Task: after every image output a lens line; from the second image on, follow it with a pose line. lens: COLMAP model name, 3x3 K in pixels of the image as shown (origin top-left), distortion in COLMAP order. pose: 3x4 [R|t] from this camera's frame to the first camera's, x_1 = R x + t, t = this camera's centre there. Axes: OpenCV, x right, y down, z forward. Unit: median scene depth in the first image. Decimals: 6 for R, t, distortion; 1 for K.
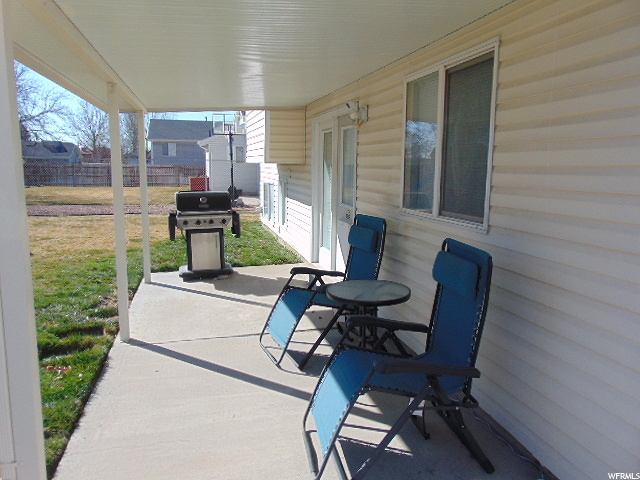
lens RADIAL K [[480.8, 0, 320.0], [0, 480.8, 240.0], [0, 0, 1]] dist [-0.024161, 0.046832]
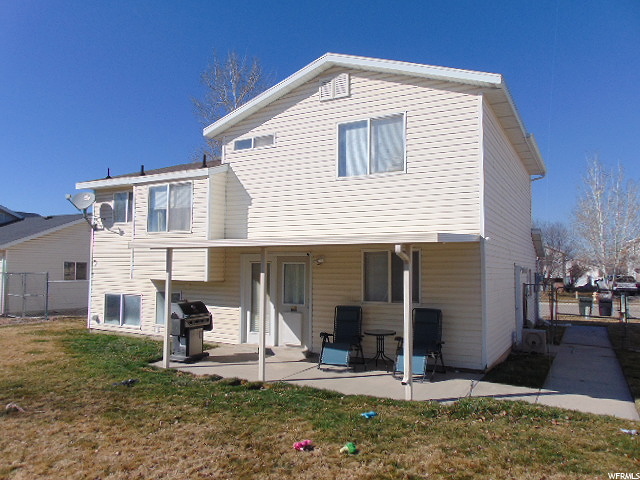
lens RADIAL K [[480.8, 0, 320.0], [0, 480.8, 240.0], [0, 0, 1]] dist [-0.024161, 0.046832]
pose [[0.690145, 0.044513, 0.722301, -1.745727], [0.111123, 0.979750, -0.166555, 0.009801], [-0.715088, 0.195212, 0.671224, -0.541472]]
